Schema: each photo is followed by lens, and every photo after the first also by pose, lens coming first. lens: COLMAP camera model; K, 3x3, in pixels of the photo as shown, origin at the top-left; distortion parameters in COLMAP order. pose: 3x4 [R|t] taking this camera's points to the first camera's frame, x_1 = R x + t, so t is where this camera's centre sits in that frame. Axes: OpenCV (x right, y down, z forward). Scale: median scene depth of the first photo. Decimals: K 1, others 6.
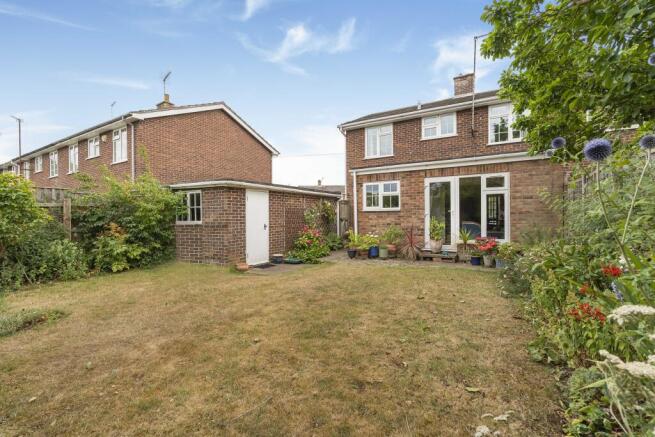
lens RADIAL K [[293.5, 0, 325.5], [0, 293.5, 210.5], [0, 0, 1]] dist [0.002400, -0.001267]
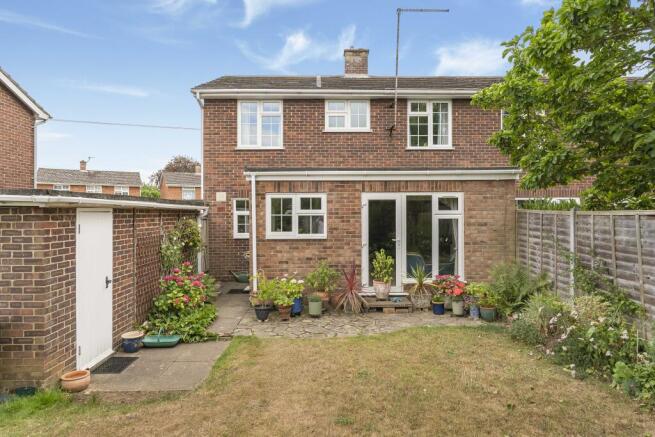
lens RADIAL K [[410.8, 0, 328.0], [0, 410.8, 210.0], [0, 0, 1]] dist [-0.000471, -0.000397]
pose [[0.844330, 0.007575, 0.535771, -0.247848], [-0.011109, 0.999933, 0.003370, -0.068739], [-0.535709, -0.008797, 0.844357, 0.204444]]
